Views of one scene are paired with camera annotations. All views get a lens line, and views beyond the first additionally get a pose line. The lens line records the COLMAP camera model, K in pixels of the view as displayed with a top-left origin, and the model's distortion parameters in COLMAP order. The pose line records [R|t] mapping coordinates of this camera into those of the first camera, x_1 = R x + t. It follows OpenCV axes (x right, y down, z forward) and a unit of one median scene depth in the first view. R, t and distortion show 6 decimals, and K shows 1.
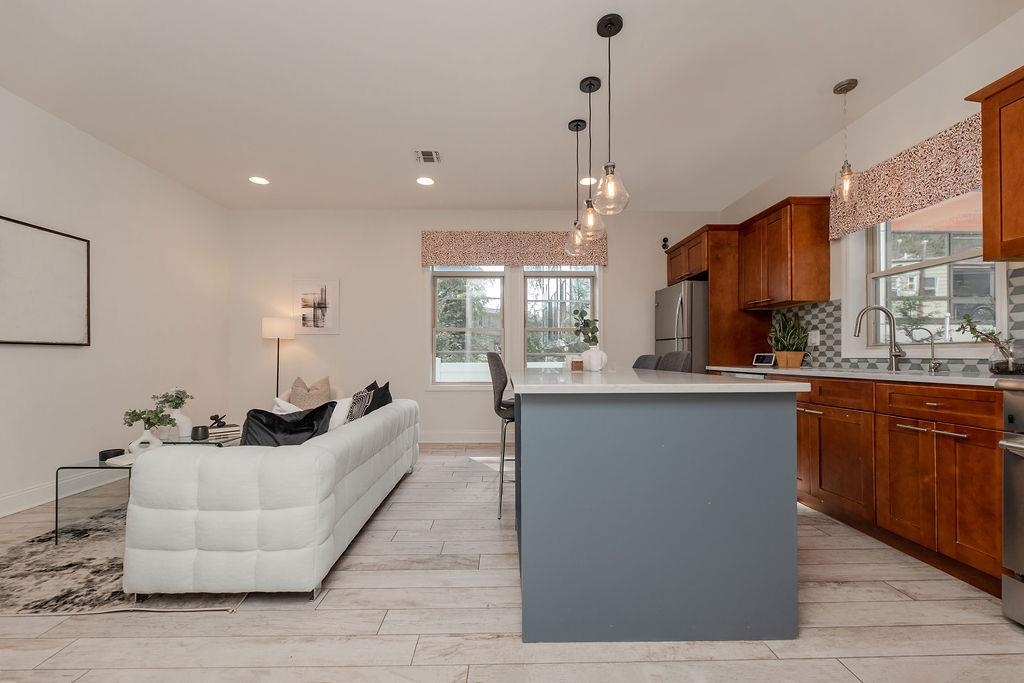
lens RADIAL K [[415.3, 0, 505.5], [0, 415.3, 353.2], [0, 0, 1]] dist [-0.000911, -0.000073]
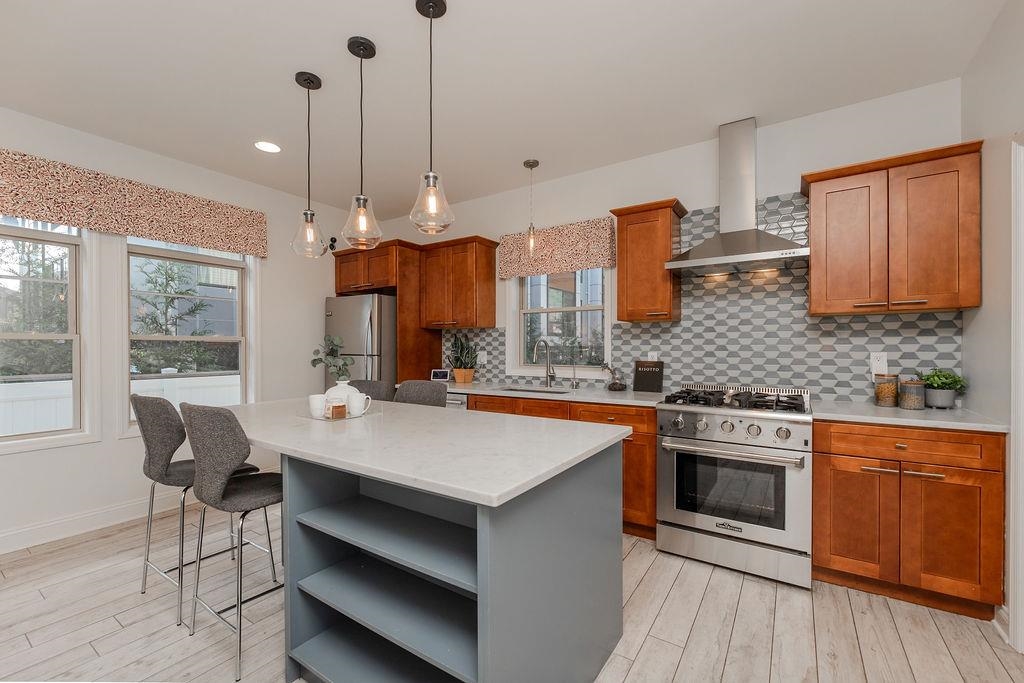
lens RADIAL K [[433.2, 0, 508.2], [0, 433.2, 347.5], [0, 0, 1]] dist [-0.002322, -0.000063]
pose [[0.566120, -0.000687, 0.824322, -0.237859], [-0.005975, 0.999970, 0.004938, -0.073140], [-0.824301, -0.007721, 0.566099, 0.245928]]
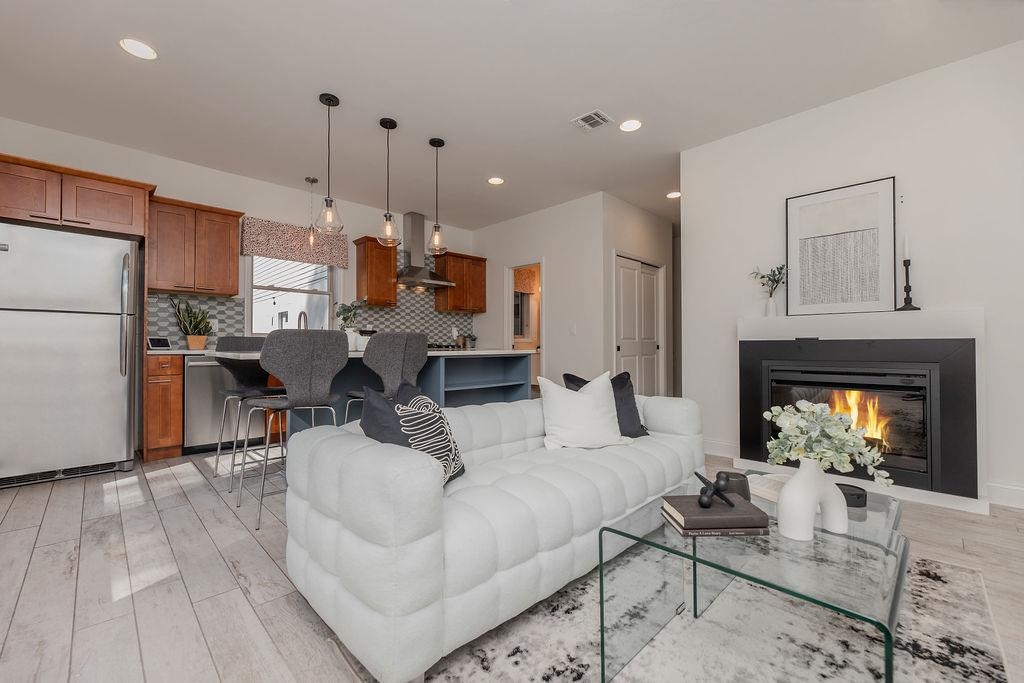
lens RADIAL K [[408.6, 0, 519.7], [0, 408.6, 339.2], [0, 0, 1]] dist [0.000623, 0.000062]
pose [[-0.703986, 0.017536, 0.709998, -0.740435], [-0.000266, 0.999689, -0.024955, 0.033576], [-0.710214, -0.017757, -0.703762, 1.227499]]
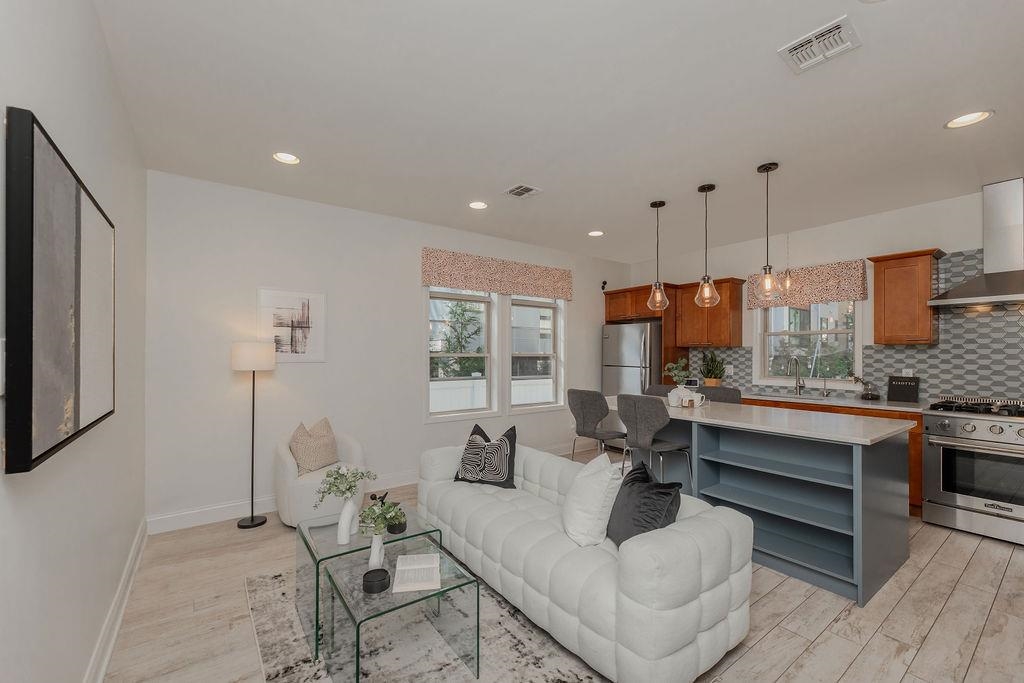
lens RADIAL K [[425.1, 0, 500.4], [0, 425.1, 350.3], [0, 0, 1]] dist [0.000466, 0.000210]
pose [[0.820628, 0.008720, 0.571397, -0.843418], [-0.009629, 0.999953, -0.001430, -0.099849], [-0.571382, -0.004328, 0.820673, 0.210337]]
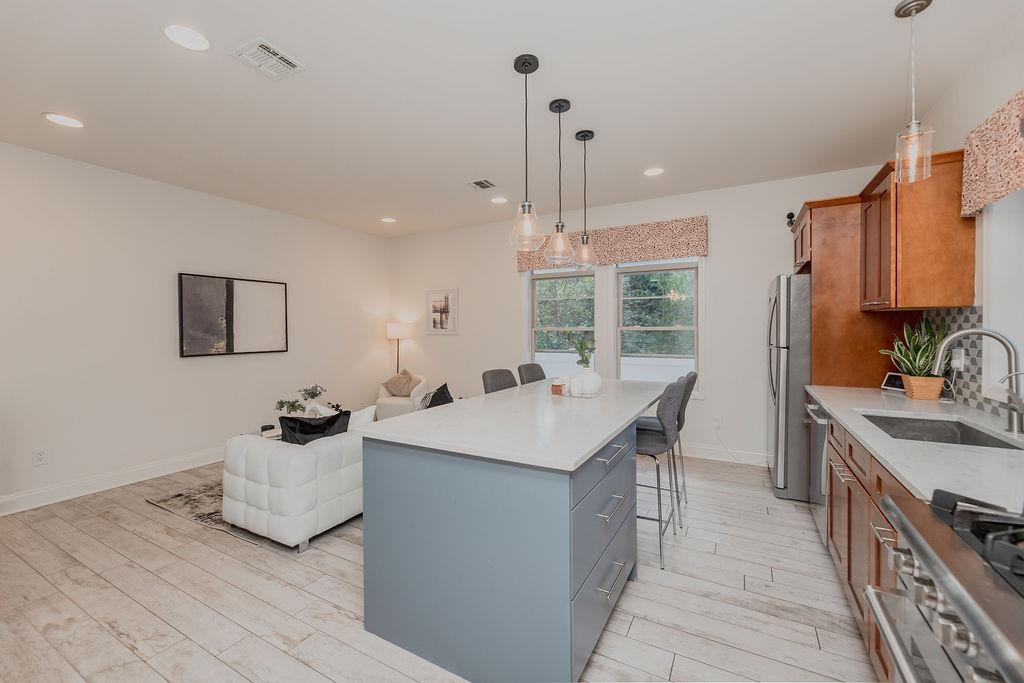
lens RADIAL K [[420.0, 0, 510.7], [0, 420.0, 332.8], [0, 0, 1]] dist [0.000689, 0.000073]
pose [[0.867320, 0.000868, -0.497749, 0.465242], [0.009092, 0.999804, 0.017585, -0.099982], [0.497667, -0.019778, 0.867143, 0.054585]]
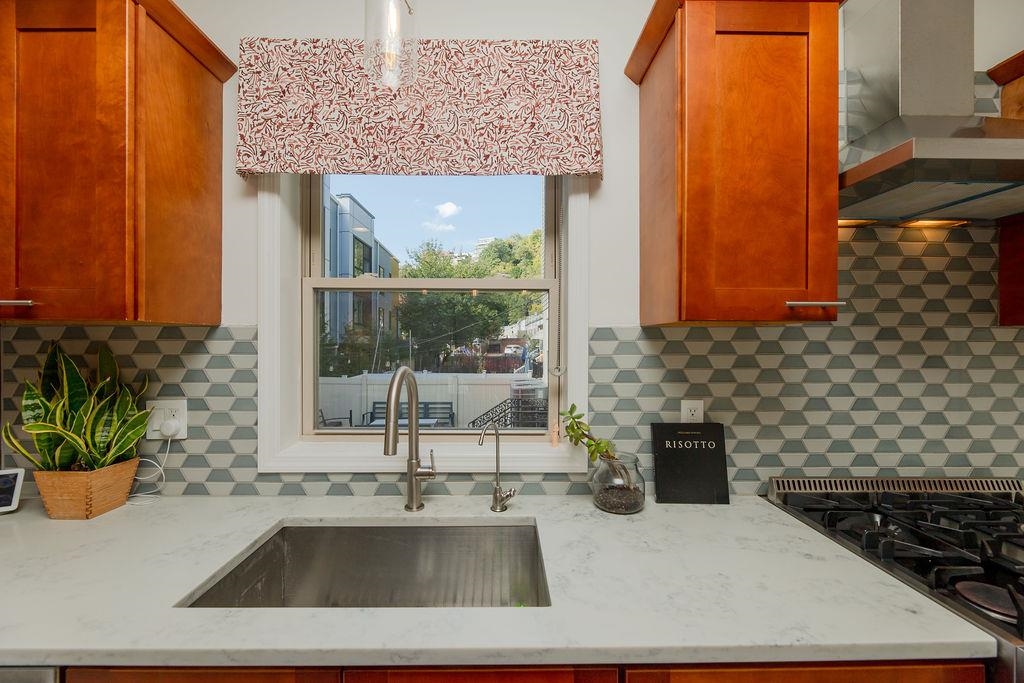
lens RADIAL K [[426.4, 0, 512.0], [0, 426.4, 341.5], [0, 0, 1]] dist [-0.004149, -0.000354]
pose [[0.008967, -0.002396, 0.999957, 0.370572], [-0.012163, 0.999923, 0.002505, -0.113442], [-0.999886, -0.012185, 0.008938, 0.703782]]
